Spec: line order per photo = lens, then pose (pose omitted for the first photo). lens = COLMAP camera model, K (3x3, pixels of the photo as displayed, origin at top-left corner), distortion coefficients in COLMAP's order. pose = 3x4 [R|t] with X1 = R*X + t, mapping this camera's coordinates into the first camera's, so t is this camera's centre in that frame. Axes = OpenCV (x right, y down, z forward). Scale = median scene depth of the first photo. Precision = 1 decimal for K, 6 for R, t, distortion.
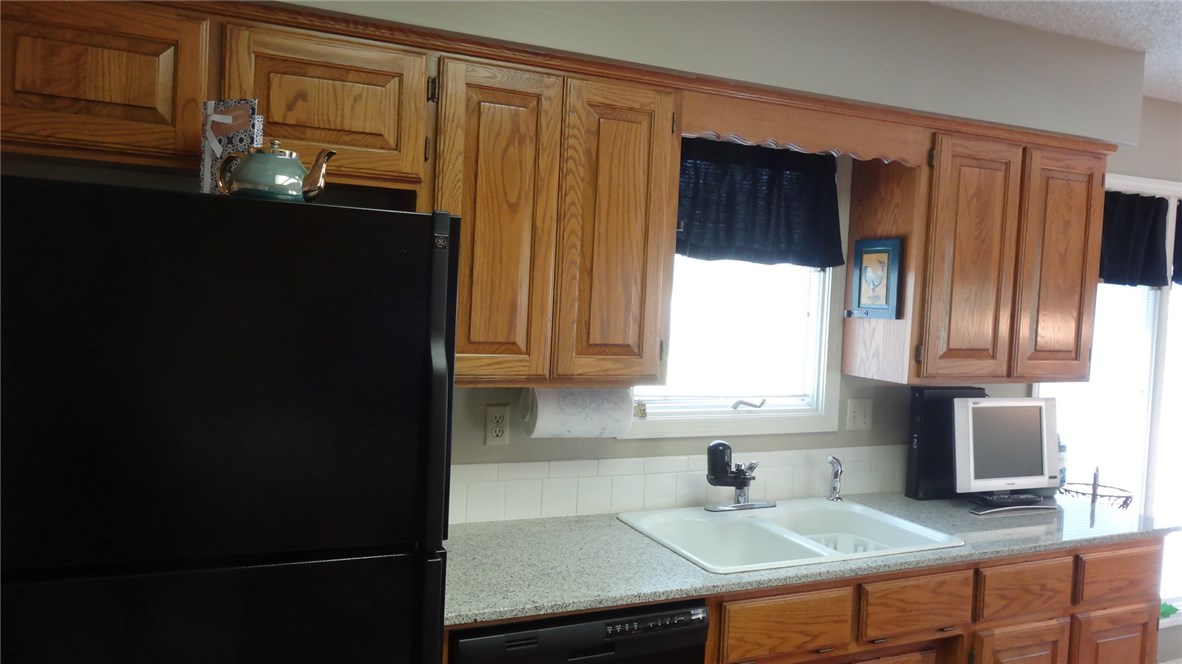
lens RADIAL K [[864.8, 0, 591.0], [0, 864.8, 332.0], [0, 0, 1]] dist [0.000112, -0.006328]
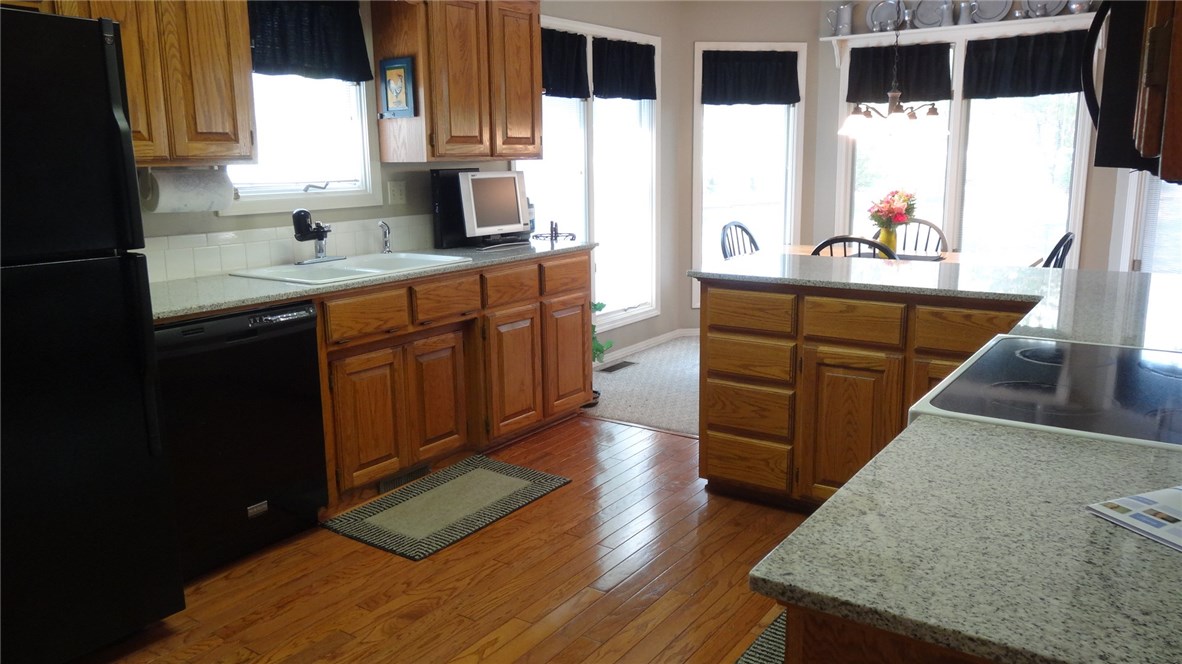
lens RADIAL K [[864.8, 0, 591.0], [0, 864.8, 332.0], [0, 0, 1]] dist [0.000112, -0.006328]
pose [[0.858476, -0.153208, 0.489435, -0.147790], [0.073199, 0.981169, 0.178743, 0.099837], [-0.507604, -0.117620, 0.853525, -0.401624]]
